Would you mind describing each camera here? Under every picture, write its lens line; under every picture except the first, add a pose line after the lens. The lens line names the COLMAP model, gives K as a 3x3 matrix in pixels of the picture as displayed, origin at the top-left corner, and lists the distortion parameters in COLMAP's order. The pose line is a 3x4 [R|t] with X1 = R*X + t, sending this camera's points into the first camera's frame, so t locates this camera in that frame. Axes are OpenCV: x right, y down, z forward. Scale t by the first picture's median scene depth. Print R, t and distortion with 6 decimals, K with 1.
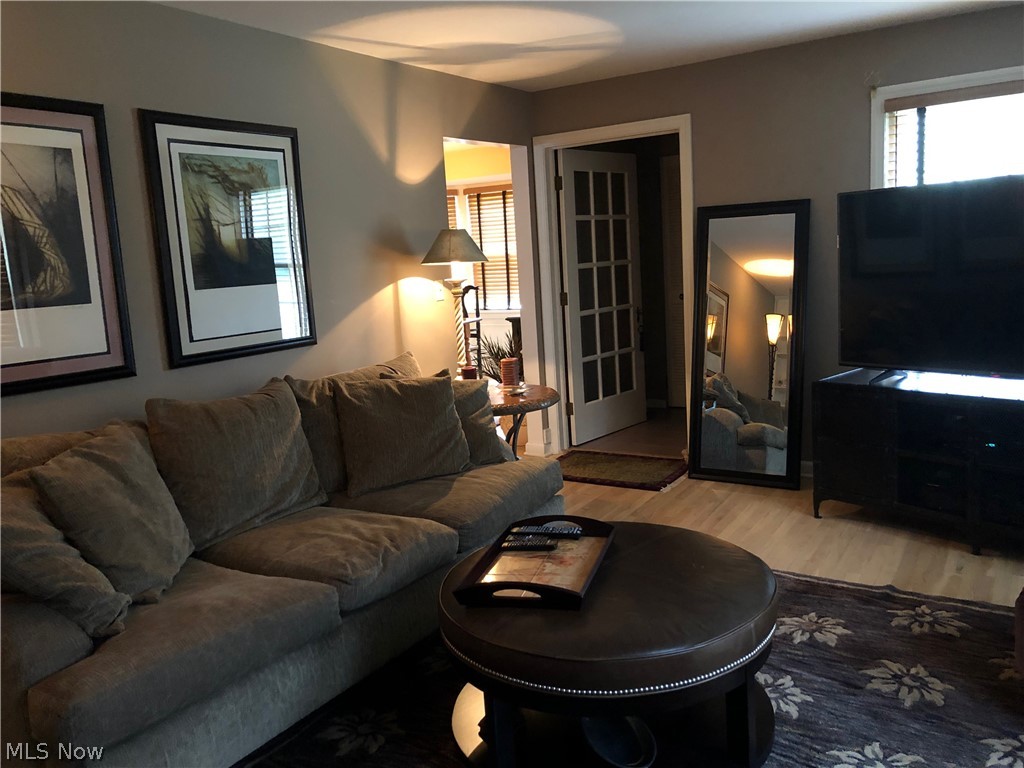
lens RADIAL K [[836.9, 0, 507.5], [0, 836.9, 381.8], [0, 0, 1]] dist [0.016347, -0.006790]
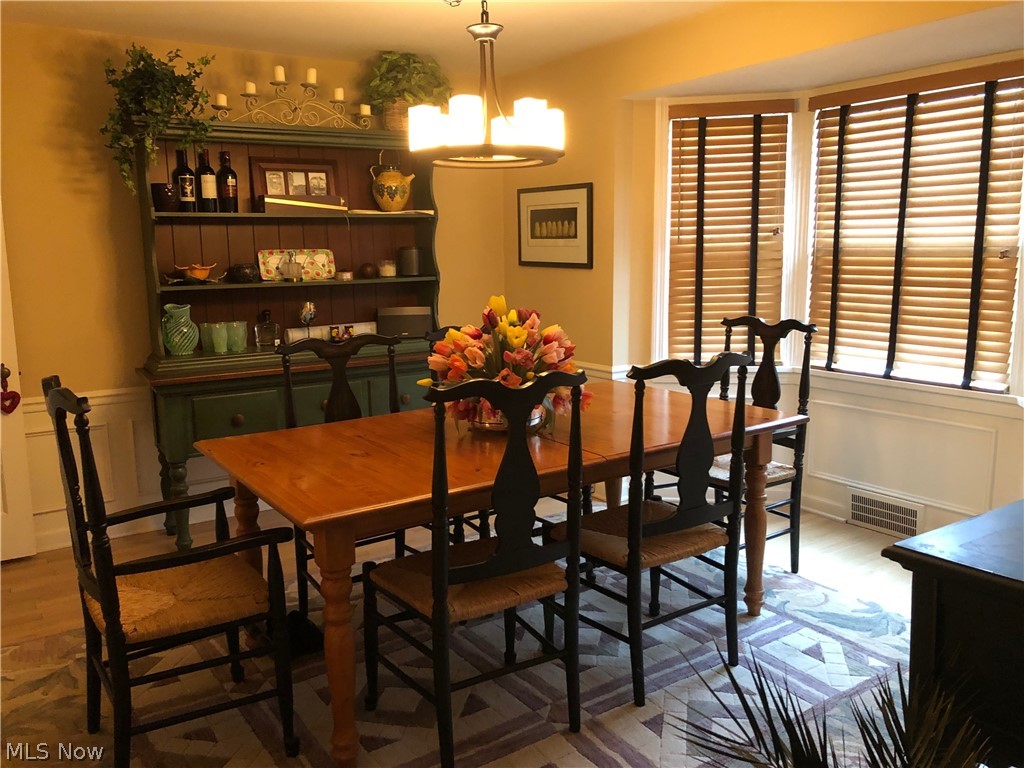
lens RADIAL K [[836.9, 0, 507.5], [0, 836.9, 381.8], [0, 0, 1]] dist [0.016347, -0.006790]
pose [[0.913386, 0.110639, -0.391771, -0.007797], [-0.101822, 0.993861, 0.043283, -0.083641], [0.394155, 0.000357, 0.919044, 0.534376]]
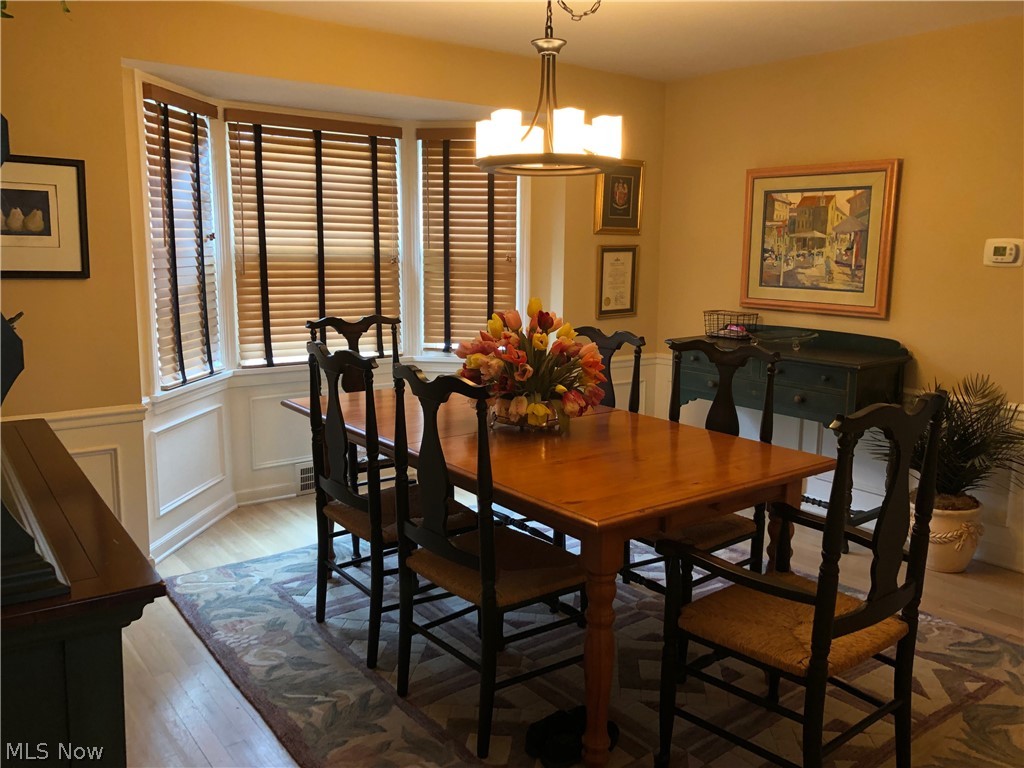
lens RADIAL K [[846.1, 0, 513.9], [0, 846.1, 383.7], [0, 0, 1]] dist [-0.004739, -0.004747]
pose [[0.348267, -0.081743, 0.933825, -0.450202], [0.115101, 0.992381, 0.043943, -0.083081], [-0.930302, 0.092180, 0.355022, 0.713659]]
